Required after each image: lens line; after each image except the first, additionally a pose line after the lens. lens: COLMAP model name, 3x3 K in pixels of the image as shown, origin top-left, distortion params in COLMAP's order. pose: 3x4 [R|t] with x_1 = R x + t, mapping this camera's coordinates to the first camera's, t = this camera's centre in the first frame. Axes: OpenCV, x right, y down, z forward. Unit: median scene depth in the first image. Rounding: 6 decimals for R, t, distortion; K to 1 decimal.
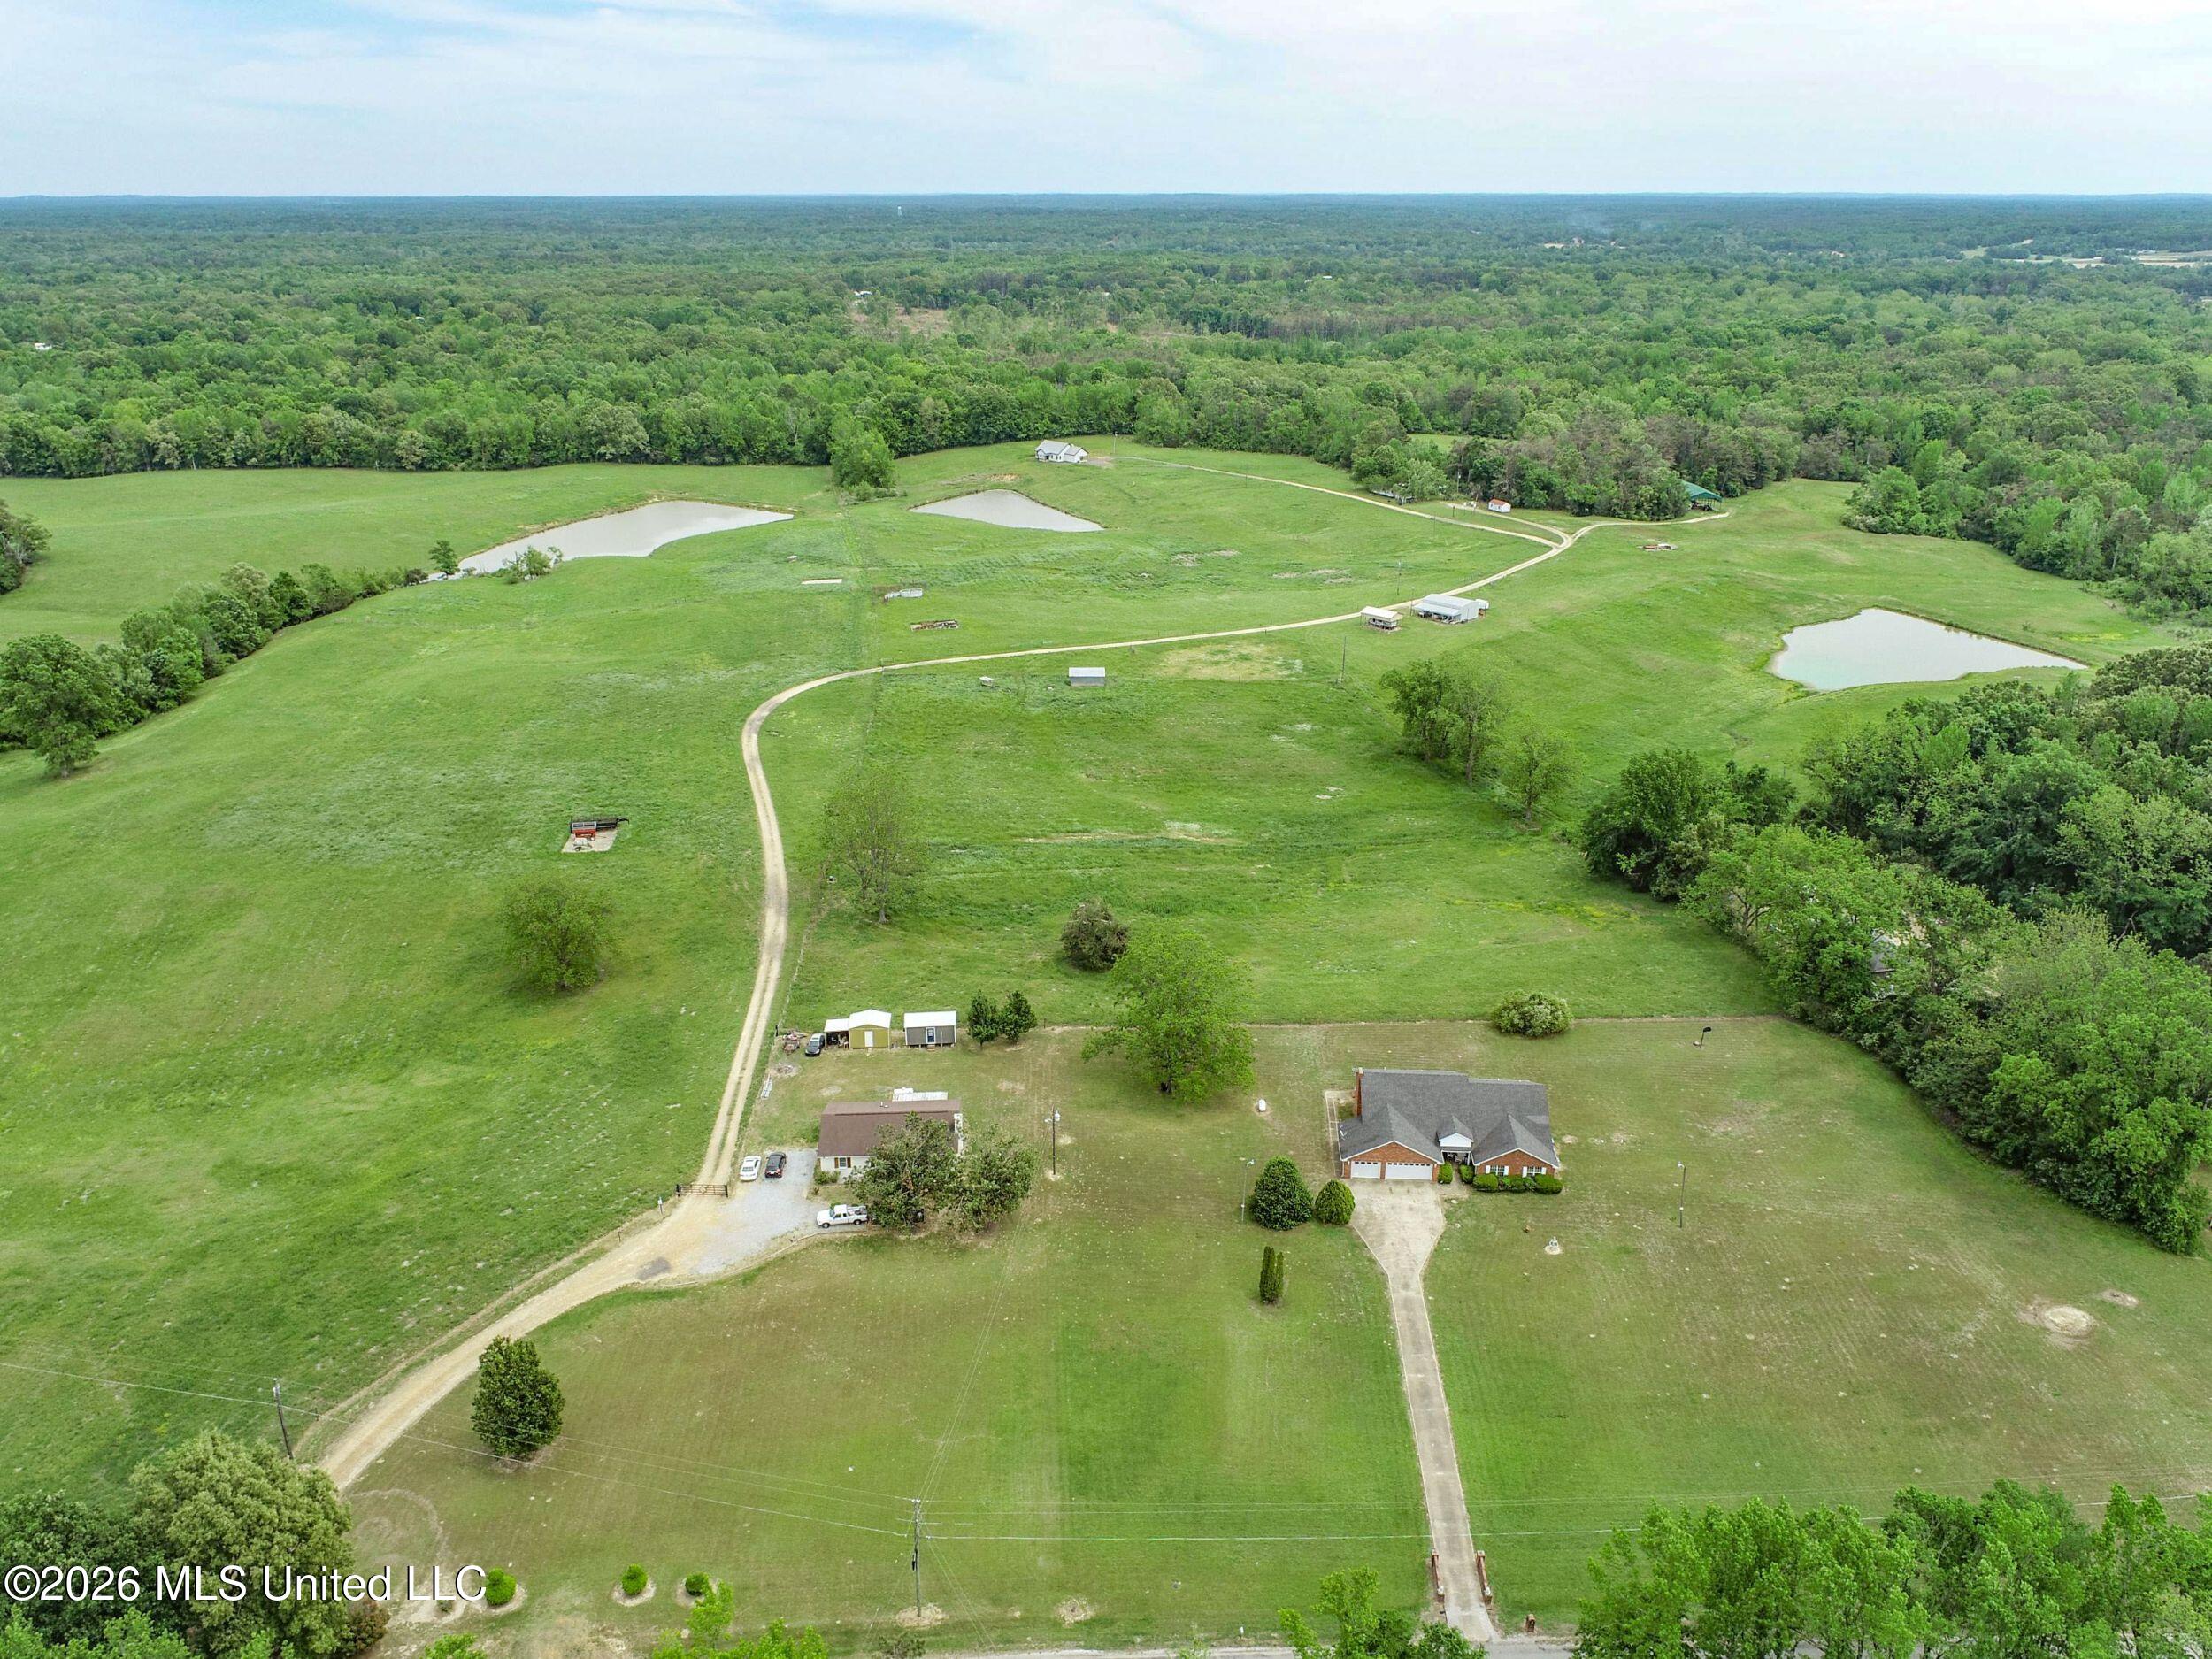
lens RADIAL K [[1677.9, 0, 1101.1], [0, 1677.9, 820.0], [0, 0, 1]] dist [-0.015123, 0.005593]
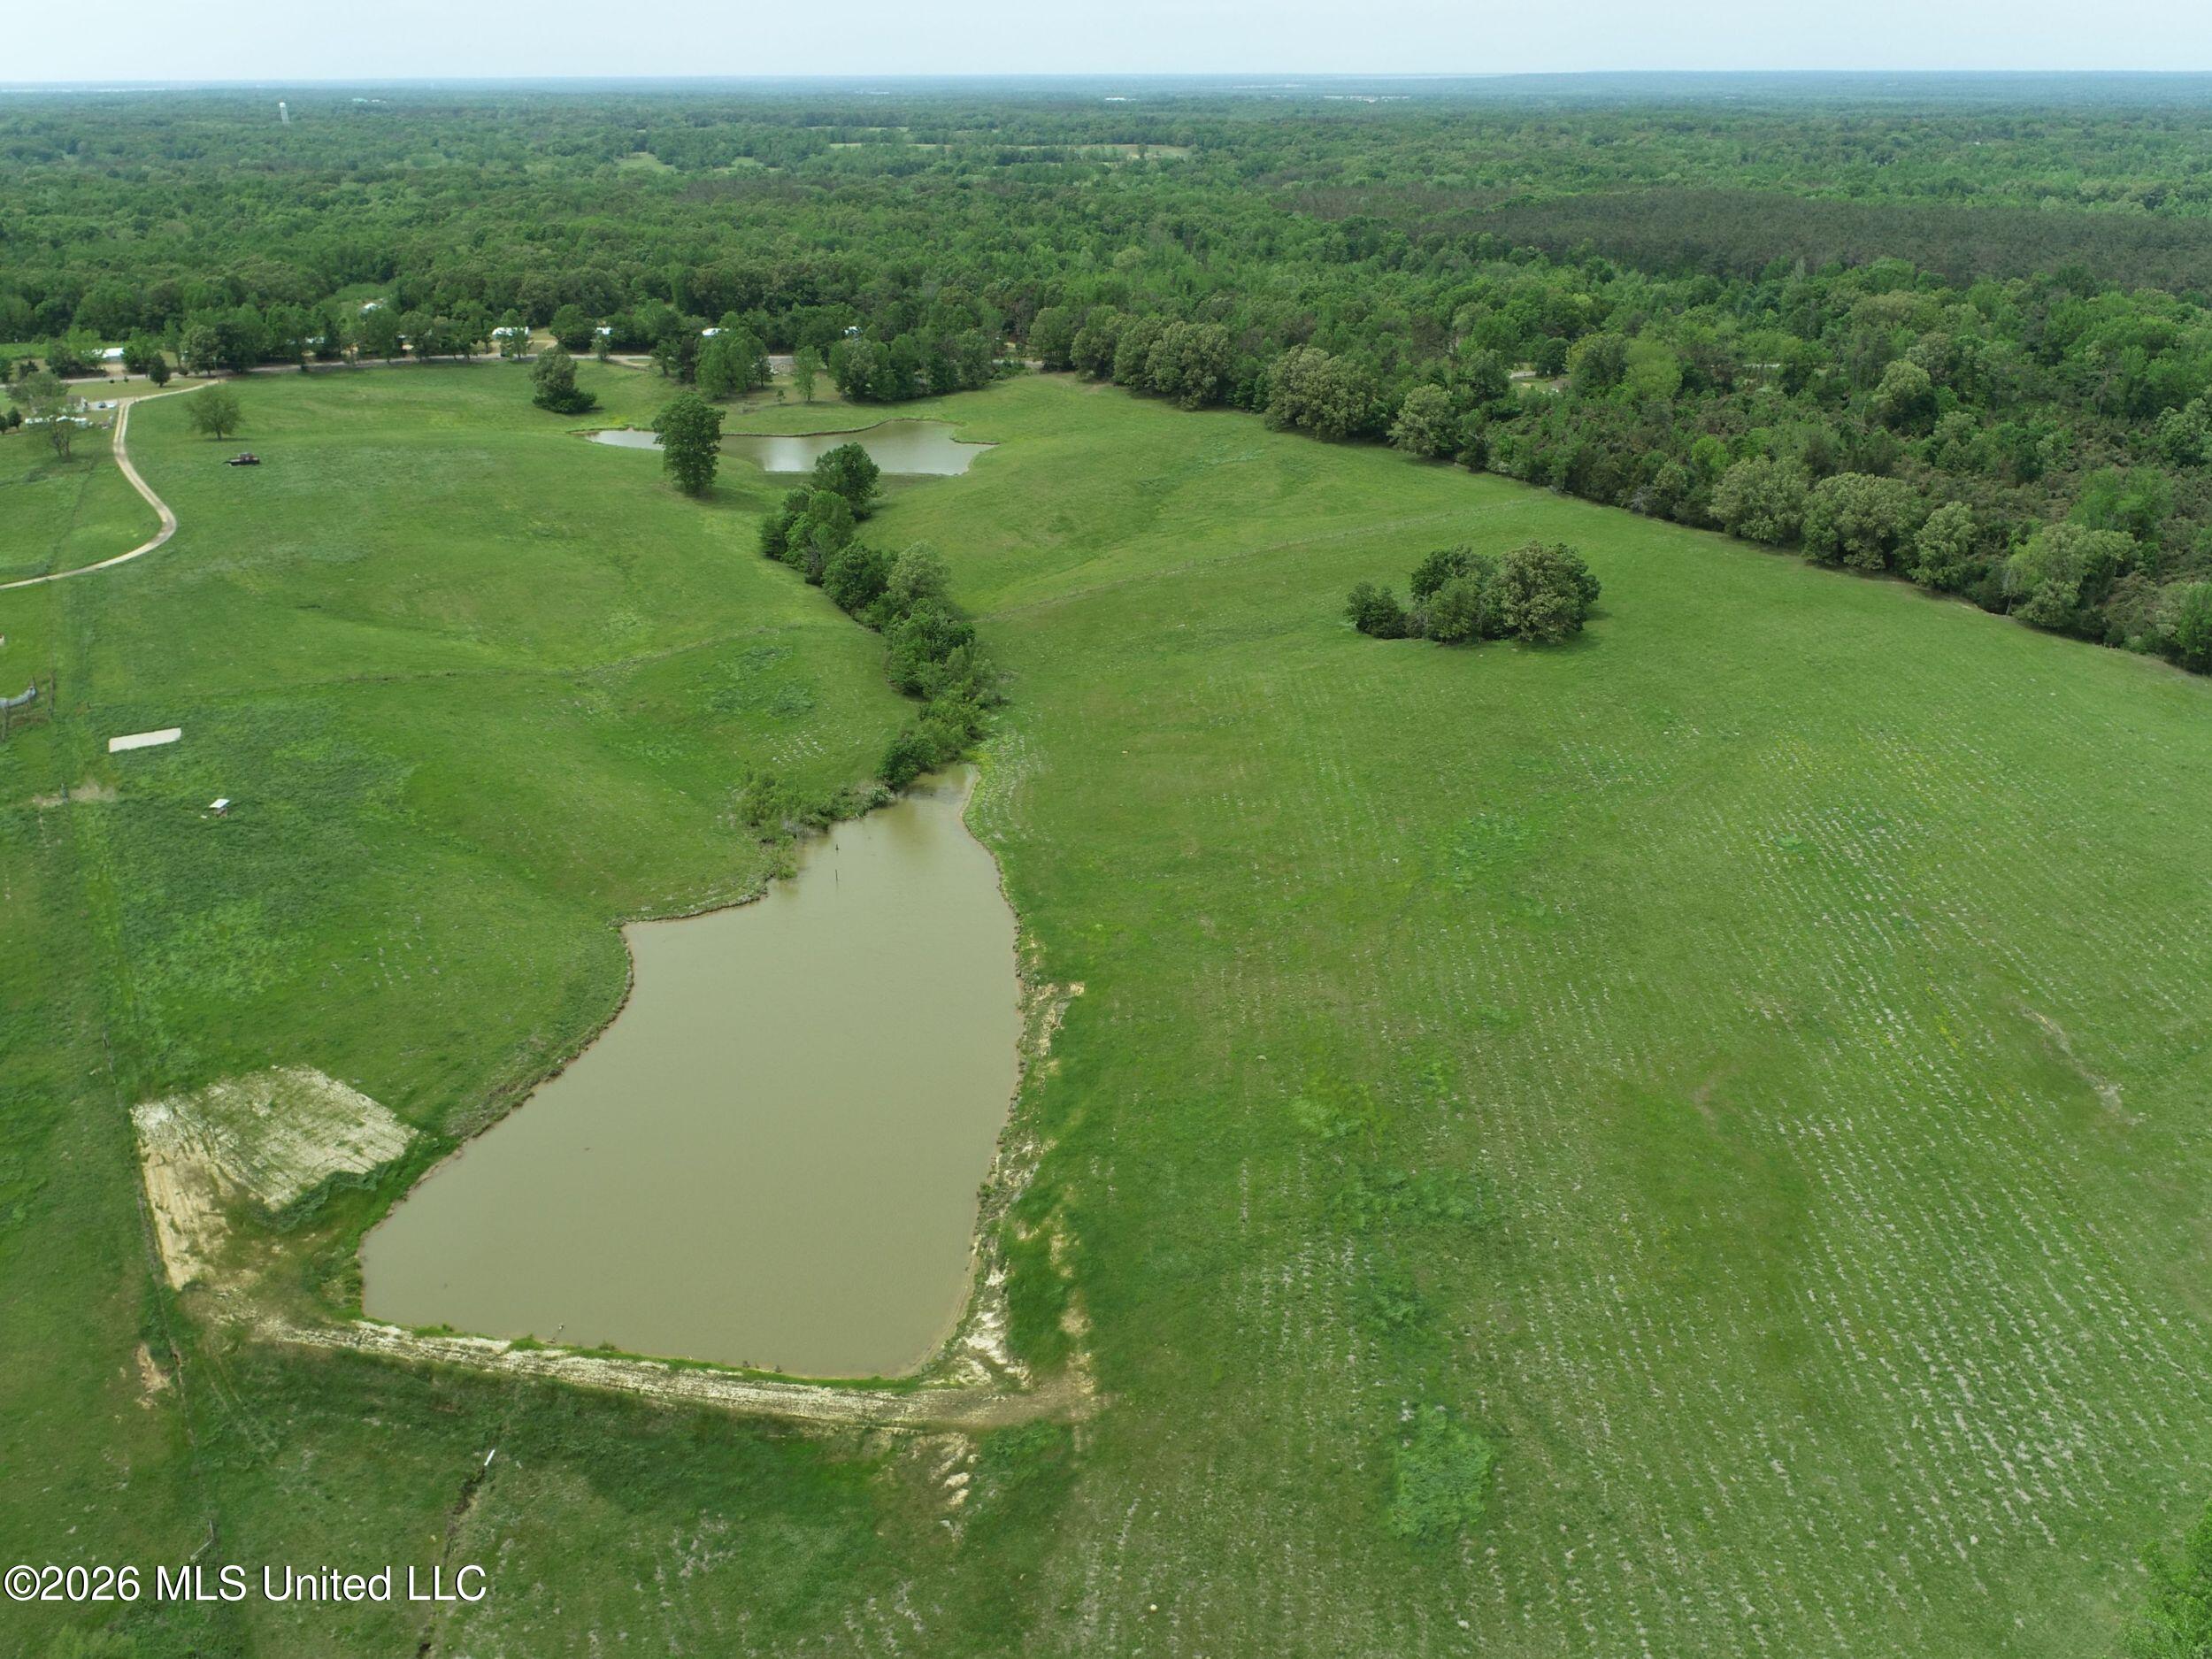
lens RADIAL K [[1677.9, 0, 1096.0], [0, 1677.9, 831.0], [0, 0, 1]] dist [-0.015123, 0.005593]
pose [[-0.932047, 0.154169, -0.327902, -0.192071], [-0.124972, 0.712652, 0.690296, -0.396756], [0.340103, 0.684367, -0.644959, 1.032259]]
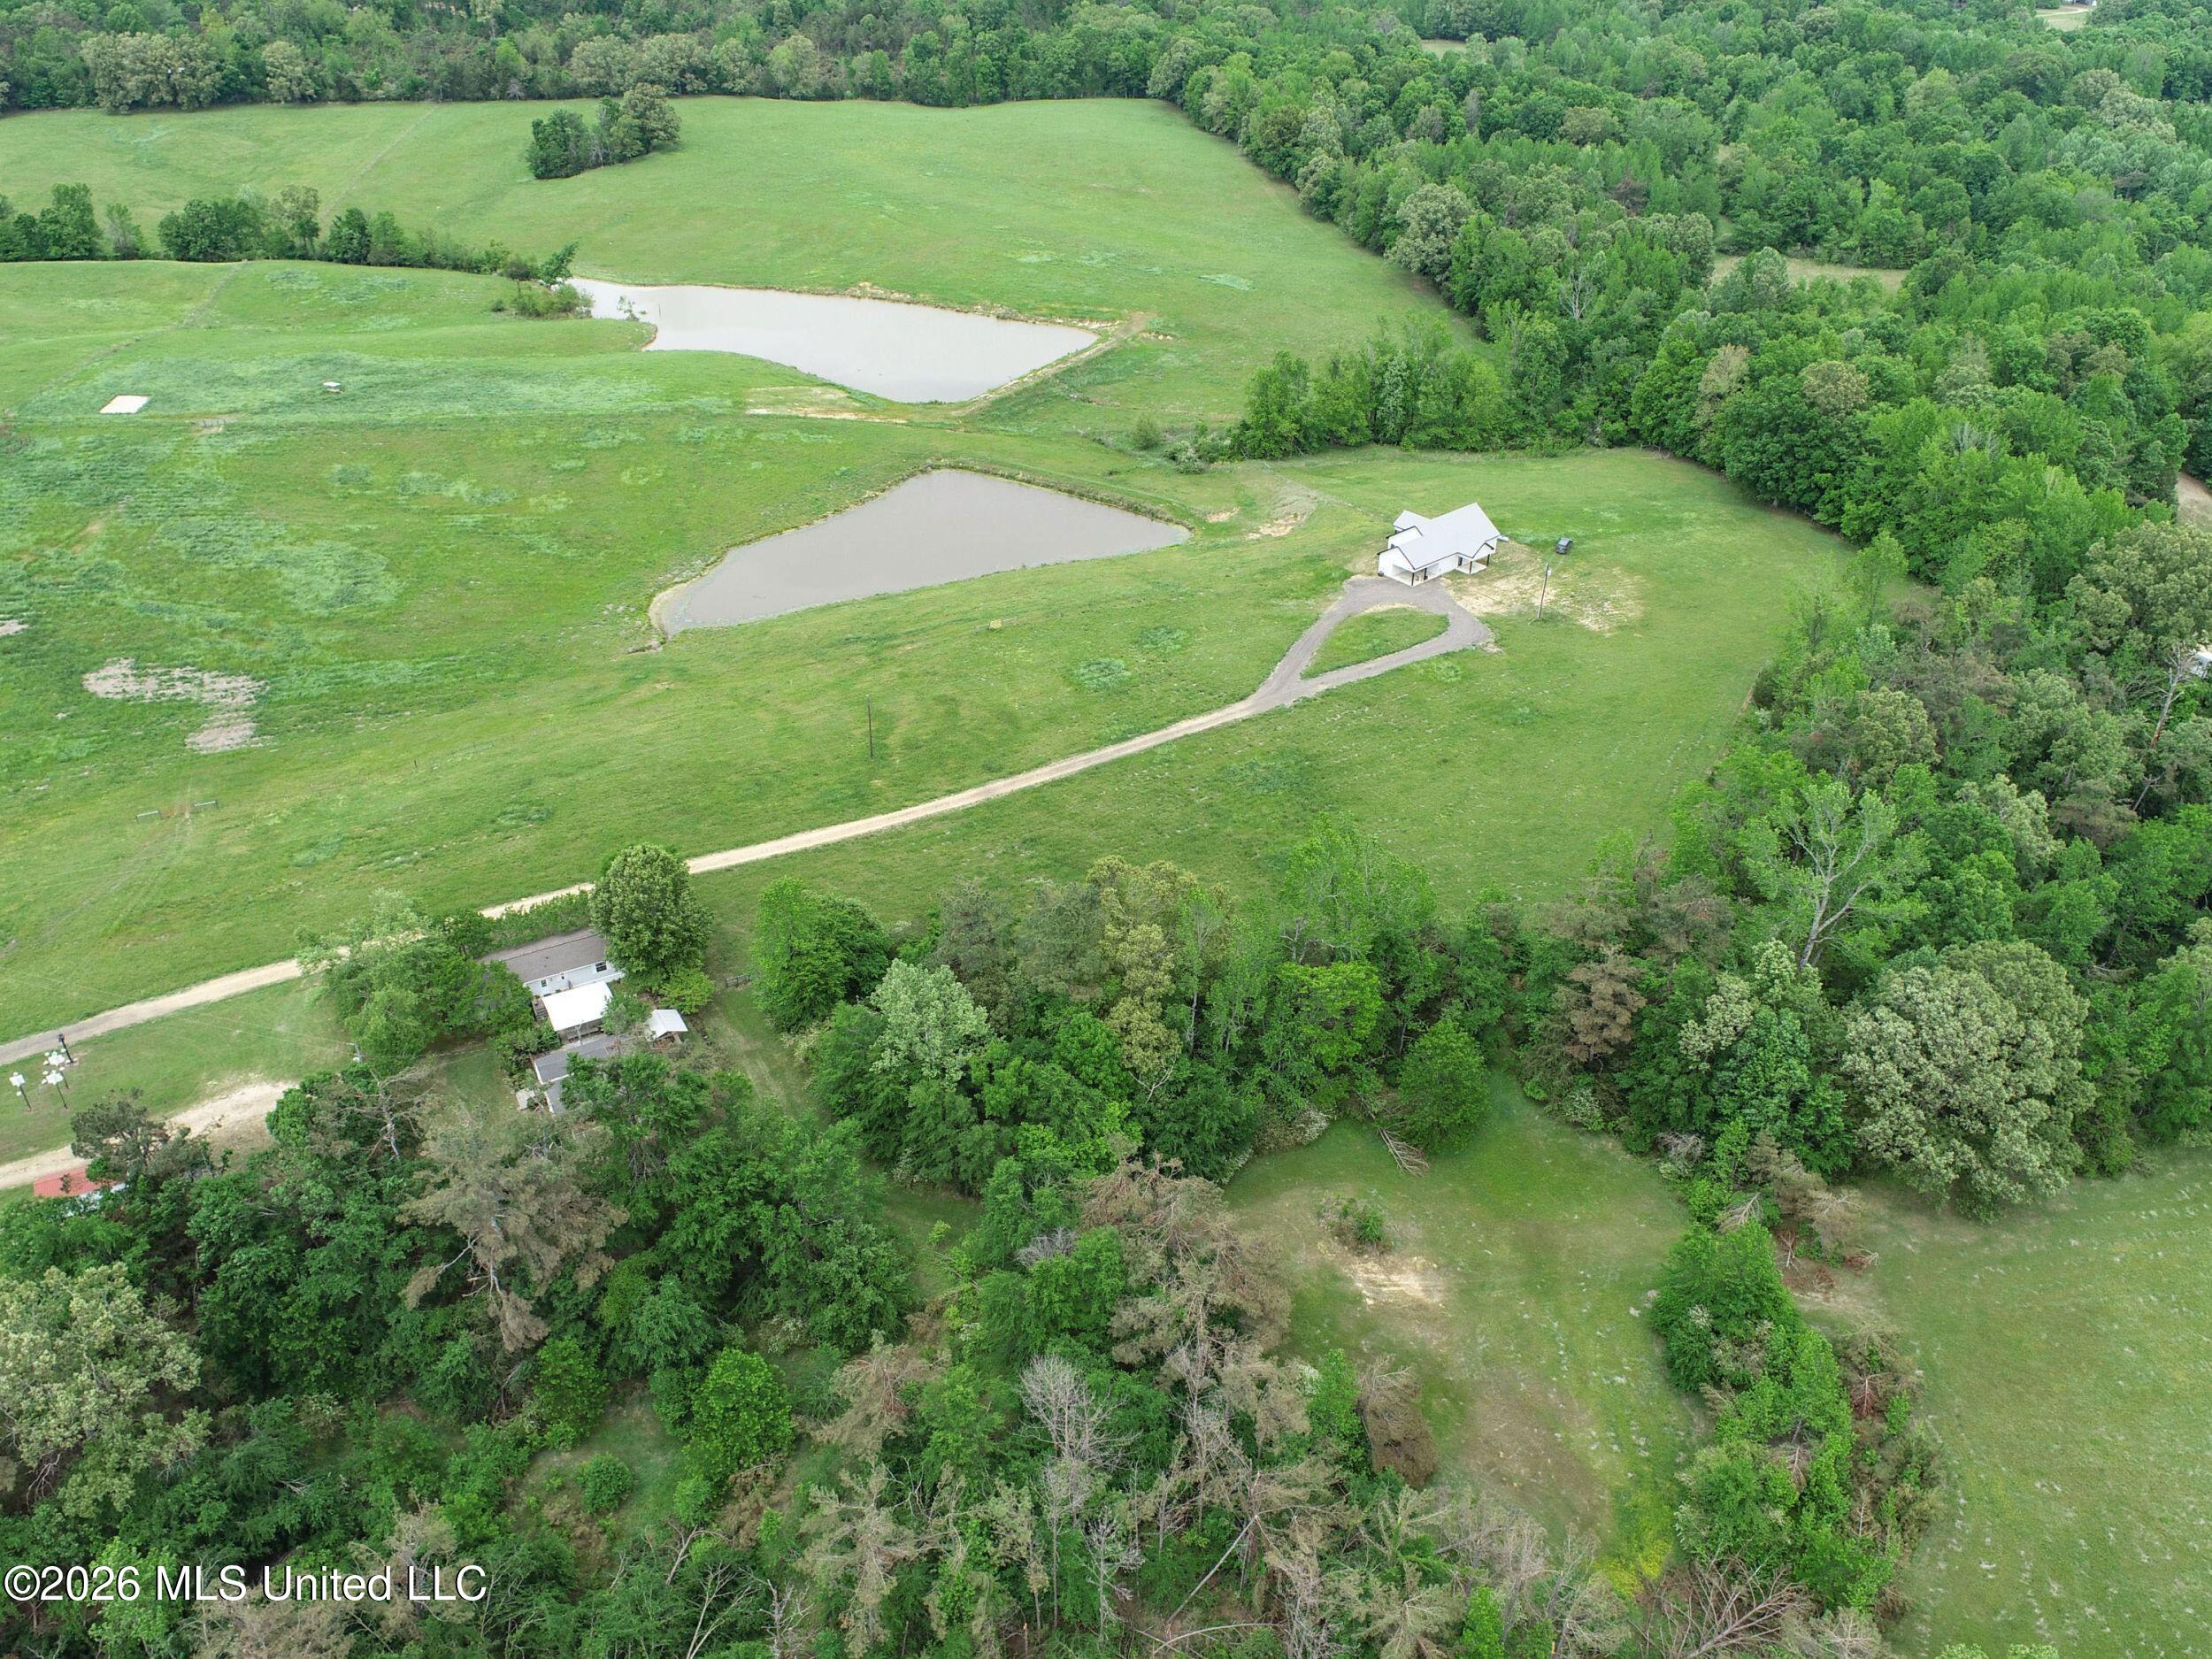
lens RADIAL K [[1677.9, 0, 1106.8], [0, 1677.9, 829.2], [0, 0, 1]] dist [-0.015123, 0.005593]
pose [[-0.012867, 0.537198, -0.843358, 0.340122], [-0.357988, 0.785046, 0.505516, -0.334990], [0.933637, 0.308417, 0.182209, 0.873480]]
